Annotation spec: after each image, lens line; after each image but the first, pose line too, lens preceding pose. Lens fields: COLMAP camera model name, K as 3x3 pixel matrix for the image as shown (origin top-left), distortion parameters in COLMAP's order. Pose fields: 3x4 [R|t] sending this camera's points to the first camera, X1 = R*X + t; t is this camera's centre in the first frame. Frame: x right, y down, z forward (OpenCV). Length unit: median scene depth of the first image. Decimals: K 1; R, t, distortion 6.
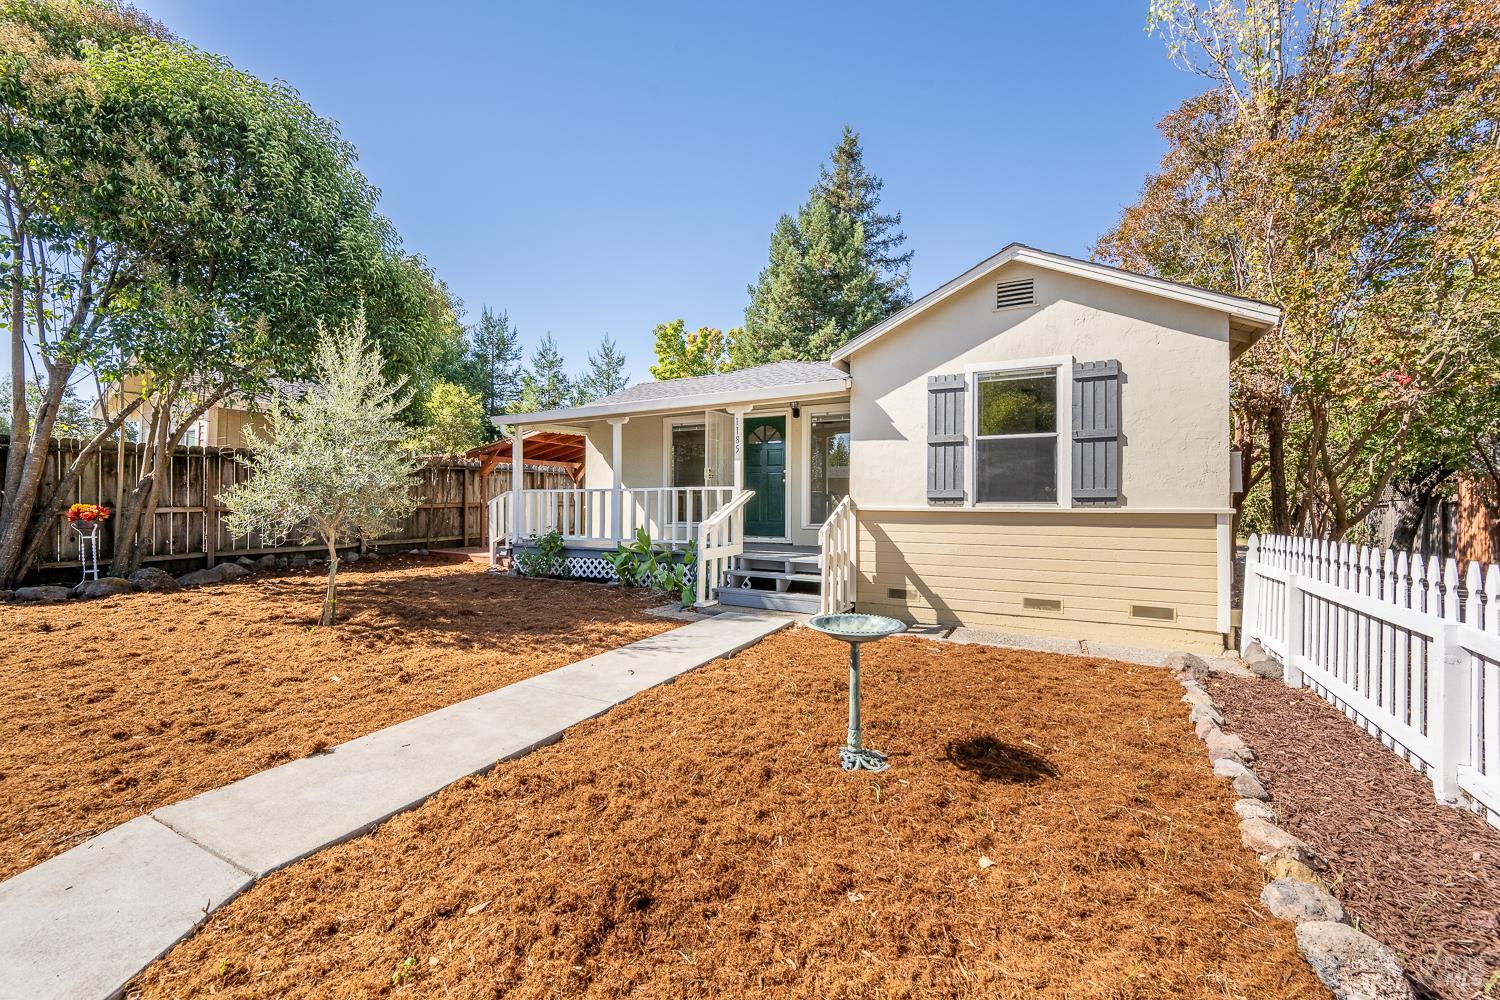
lens RADIAL K [[601.6, 0, 758.5], [0, 601.6, 500.8], [0, 0, 1]] dist [0.000025, -0.000749]
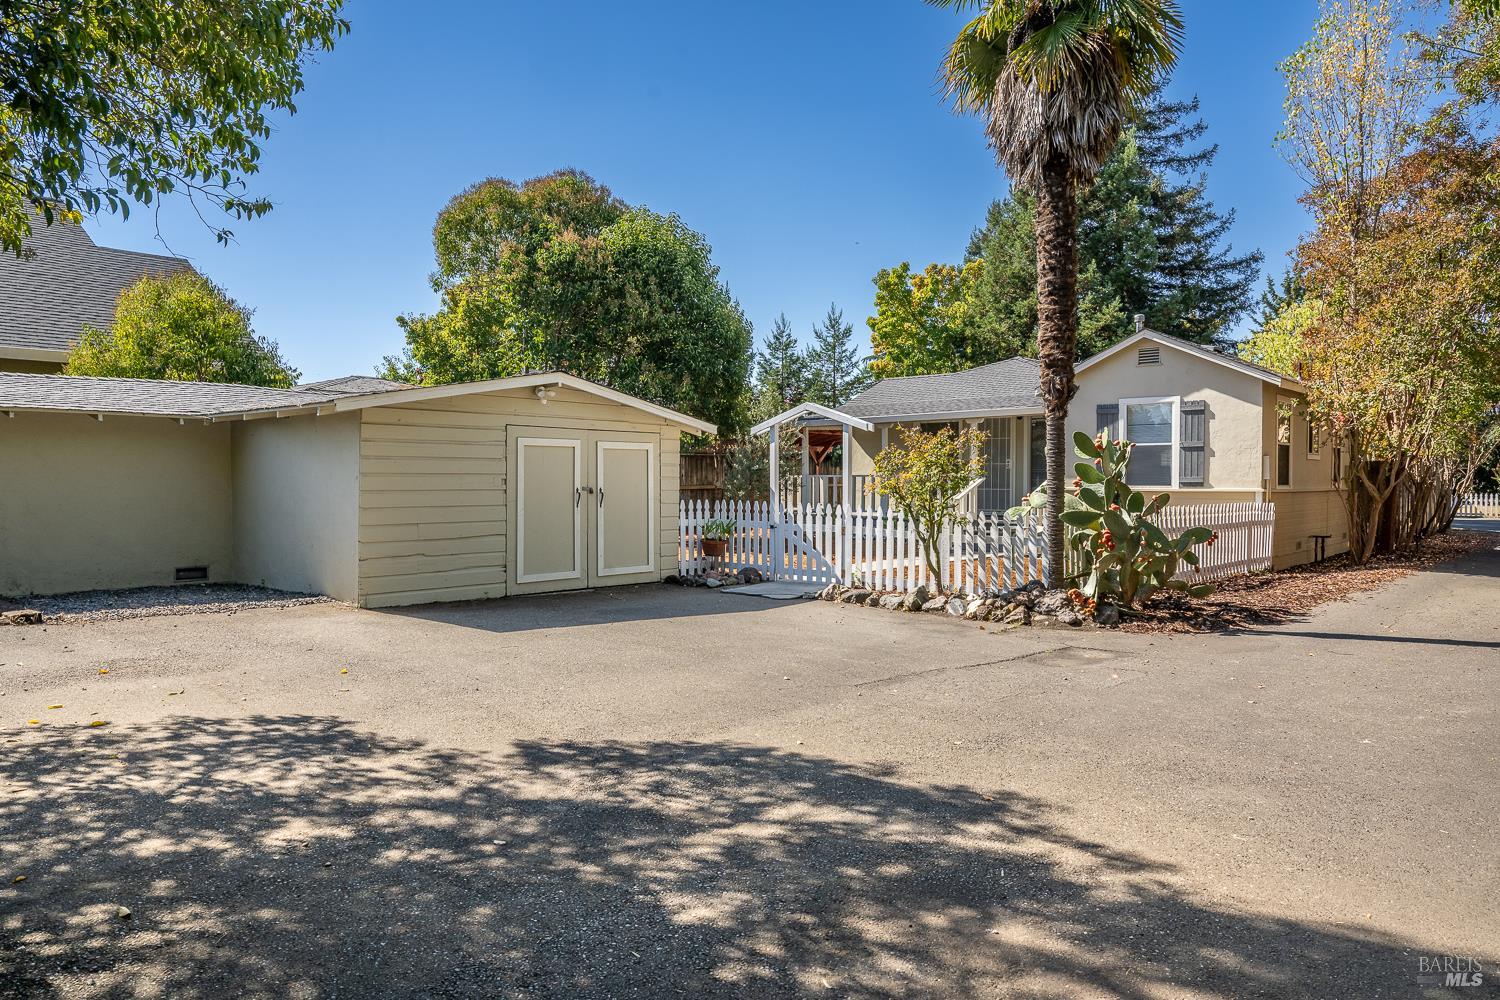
lens RADIAL K [[1082.6, 0, 756.5], [0, 1082.6, 498.4], [0, 0, 1]] dist [0.001467, 0.001061]
pose [[0.972655, 0.002197, -0.232244, 0.025435], [0.002048, 0.999835, 0.018039, -0.006028], [0.232246, -0.018021, 0.972490, -0.712271]]
